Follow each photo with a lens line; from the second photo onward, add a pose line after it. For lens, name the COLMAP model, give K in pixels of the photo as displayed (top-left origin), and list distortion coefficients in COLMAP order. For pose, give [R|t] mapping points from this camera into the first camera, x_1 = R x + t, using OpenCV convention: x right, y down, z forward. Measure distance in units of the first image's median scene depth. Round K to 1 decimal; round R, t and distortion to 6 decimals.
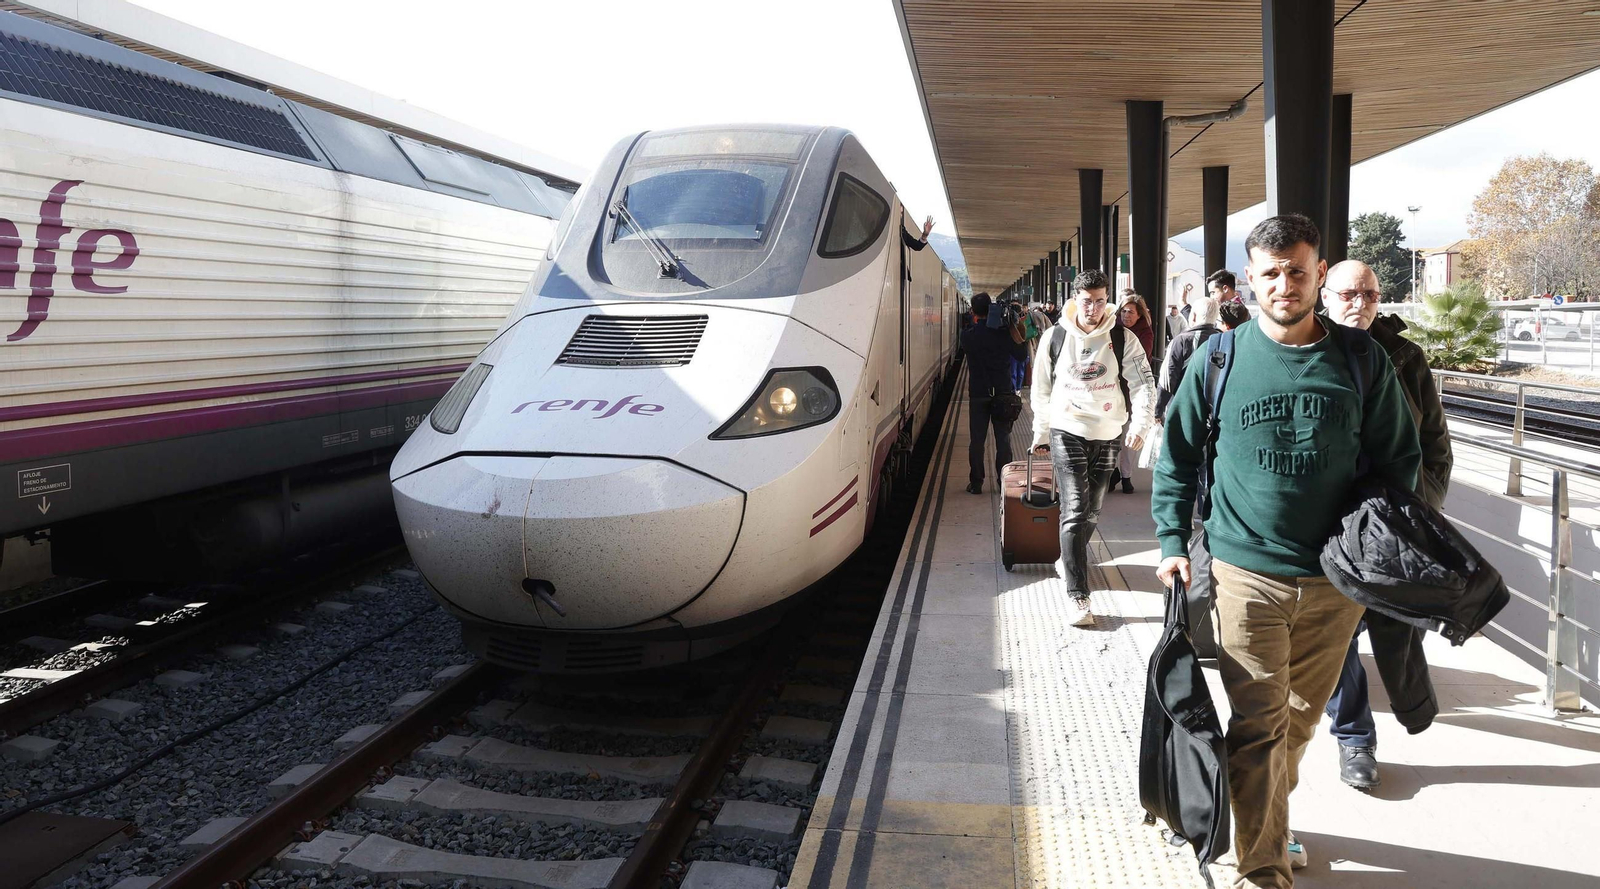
lens RADIAL K [[1136.1, 0, 797.9], [0, 1136.1, 356.7], [0, 0, 1]] dist [-0.084494, 0.074609]
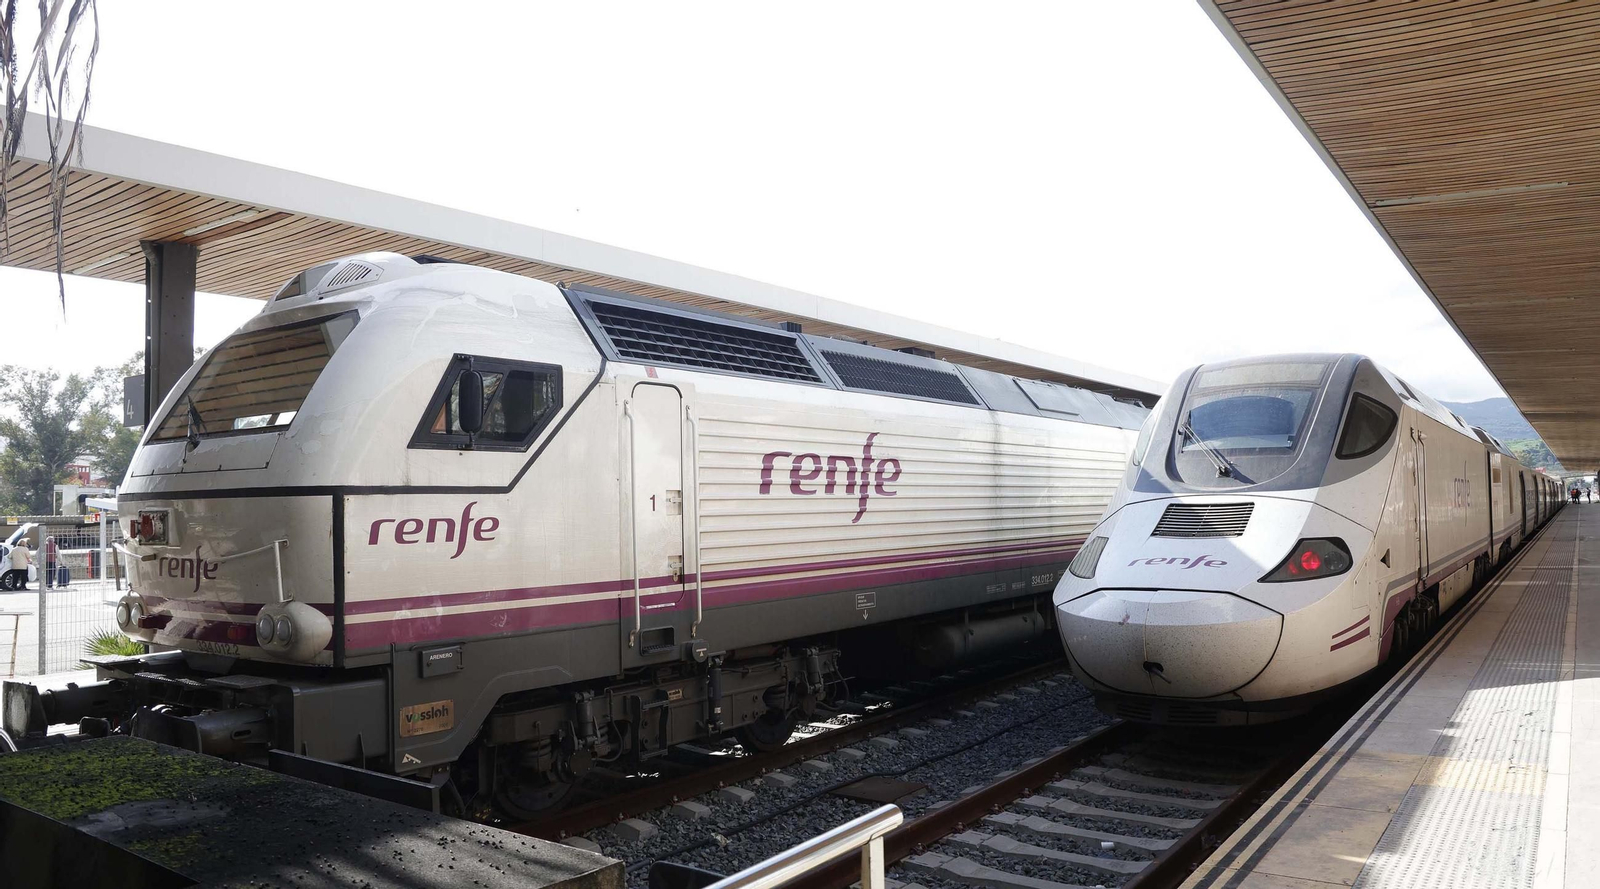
lens RADIAL K [[1139.9, 0, 800.0], [0, 1139.9, 444.5], [0, 0, 1]] dist [-0.109960, 0.101158]
pose [[0.897153, -0.036580, -0.440203, 0.035510], [-0.001725, 0.996267, -0.086304, 0.014866], [0.441717, 0.078187, 0.893741, -0.564215]]
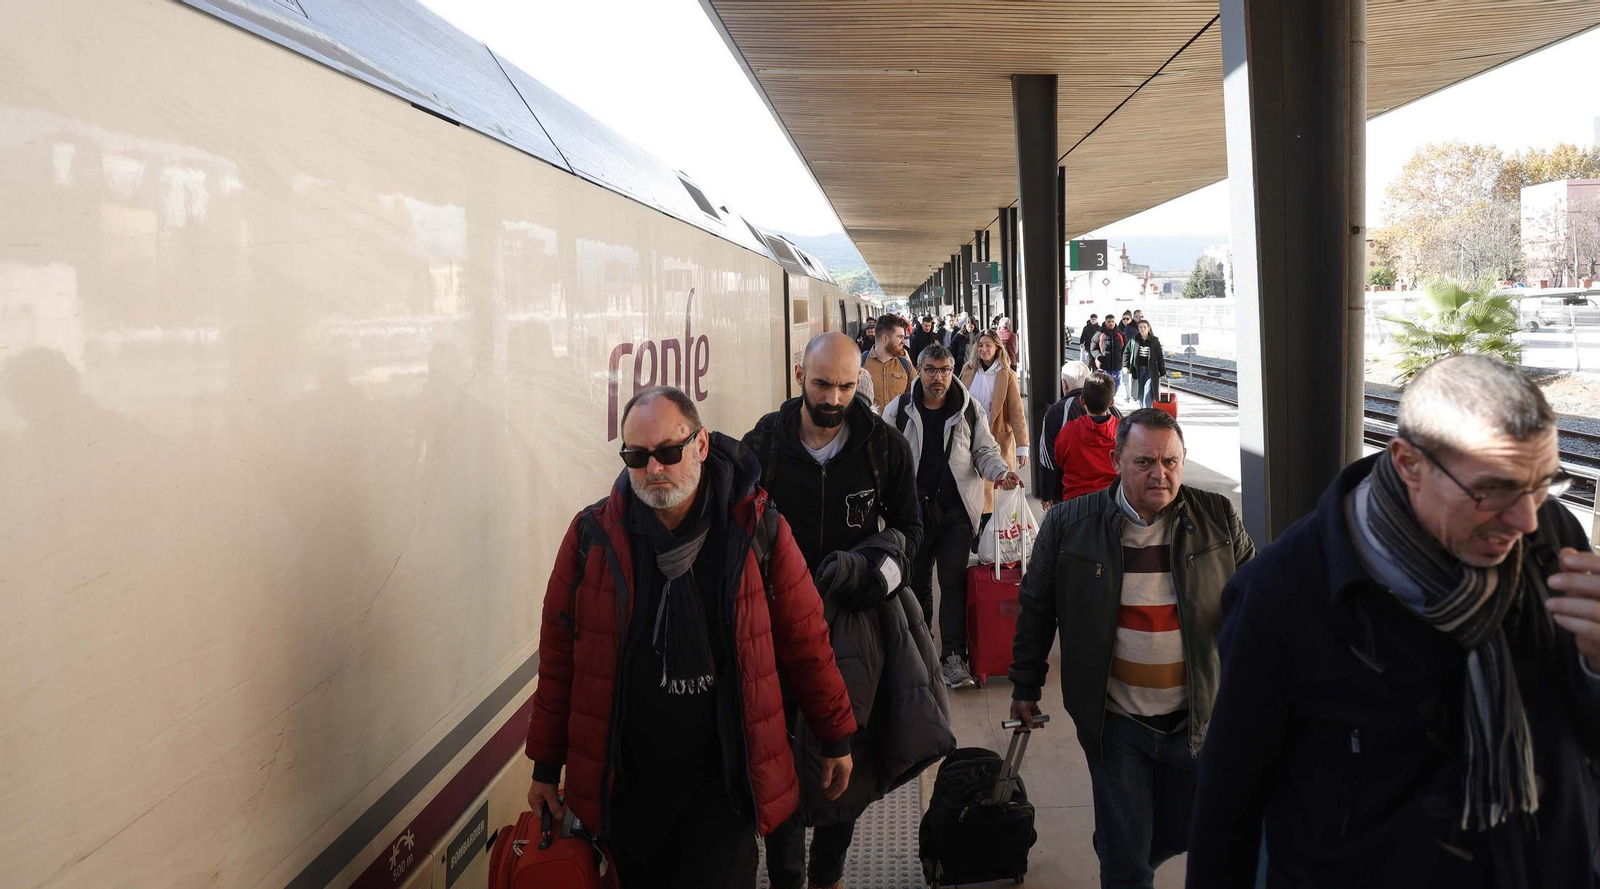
lens RADIAL K [[1116.3, 0, 803.1], [0, 1116.3, 358.5], [0, 0, 1]] dist [-0.084323, 0.073655]
pose [[0.996819, -0.028865, 0.074283, 0.308530], [0.028778, 0.999583, 0.002251, -0.107702], [-0.074317, -0.000106, 0.997235, 1.378798]]
